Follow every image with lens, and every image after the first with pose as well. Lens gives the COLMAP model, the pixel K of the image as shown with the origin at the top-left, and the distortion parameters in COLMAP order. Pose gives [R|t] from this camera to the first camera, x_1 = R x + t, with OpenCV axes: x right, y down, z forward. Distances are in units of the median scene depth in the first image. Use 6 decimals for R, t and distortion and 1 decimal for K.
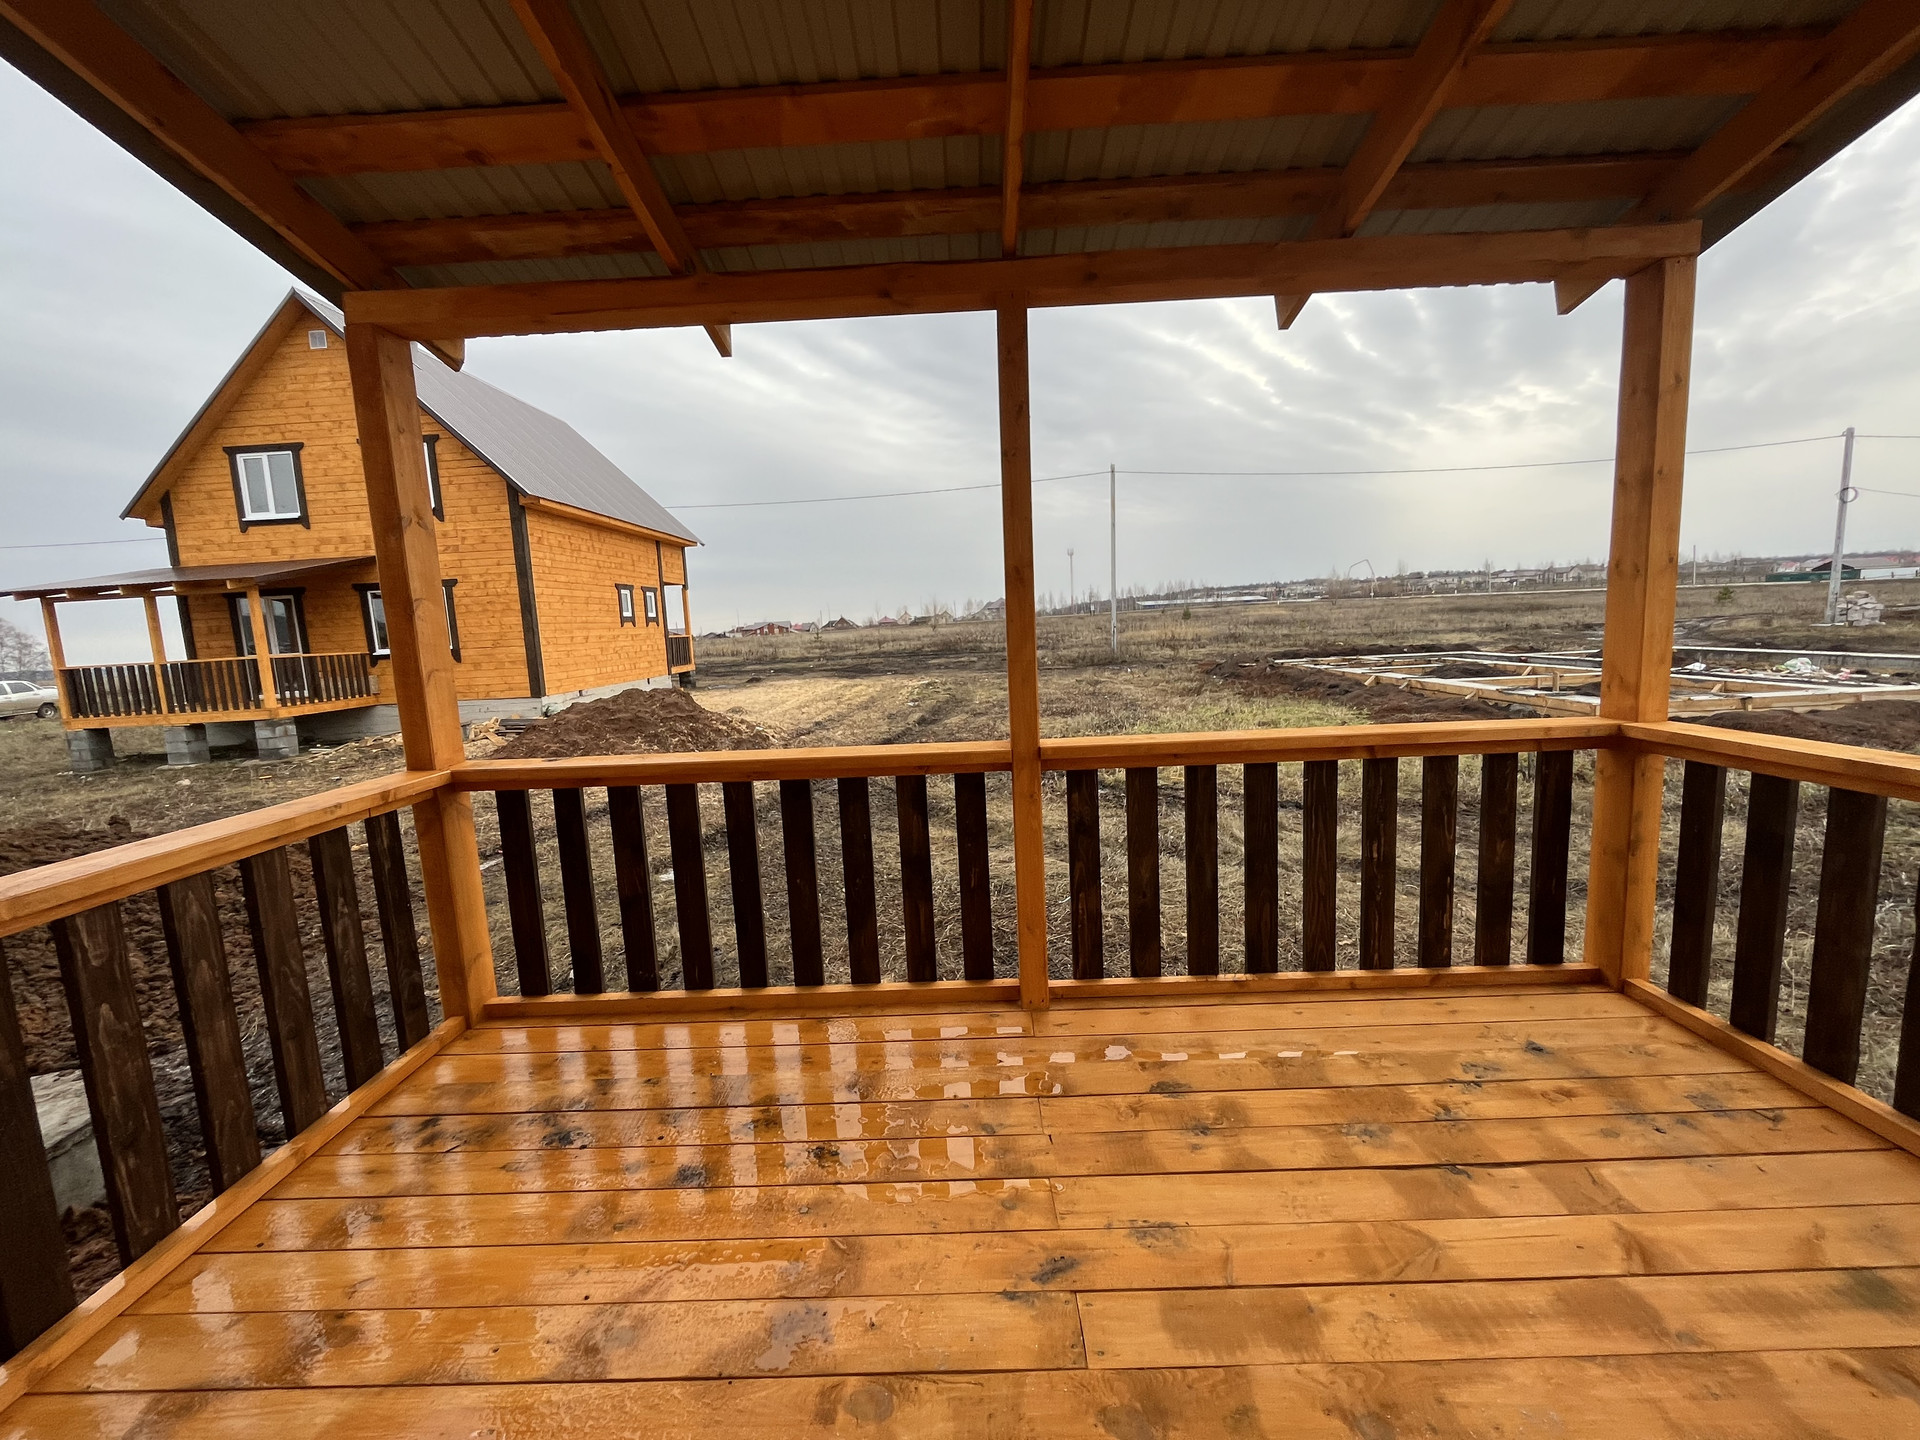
lens RADIAL K [[777.2, 0, 962.5], [0, 777.2, 721.1], [0, 0, 1]] dist [-0.000868, 0.000014]
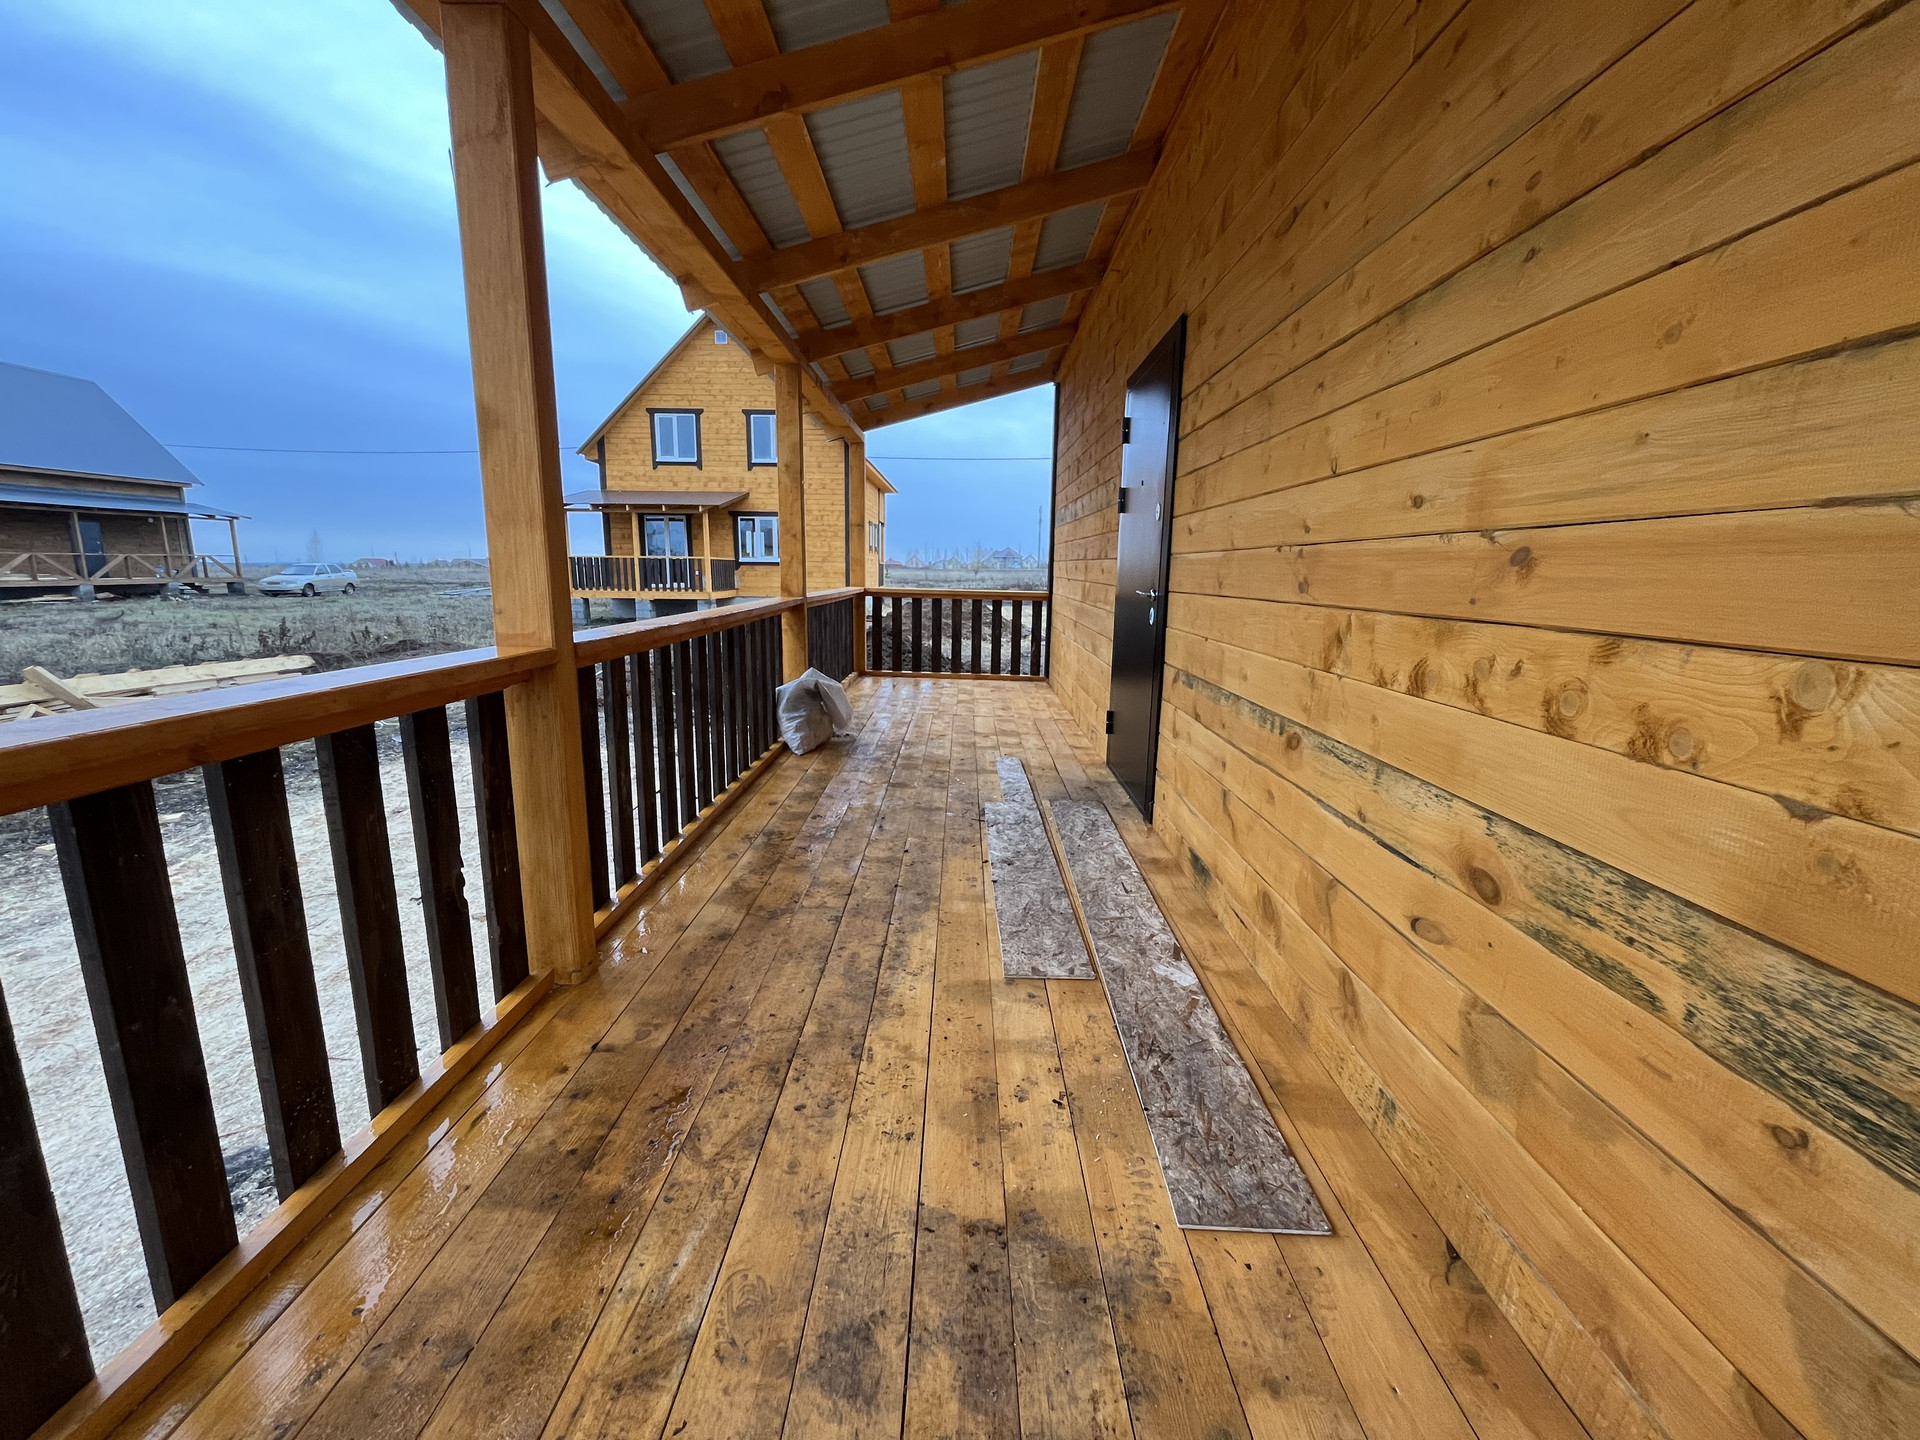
lens RADIAL K [[777.2, 0, 951.0], [0, 777.2, 723.6], [0, 0, 1]] dist [-0.000868, 0.000014]
pose [[0.997657, 0.068355, 0.002767, -0.350253], [-0.068360, 0.994520, 0.079099, 0.075236], [0.002655, -0.079103, 0.996863, -0.475180]]
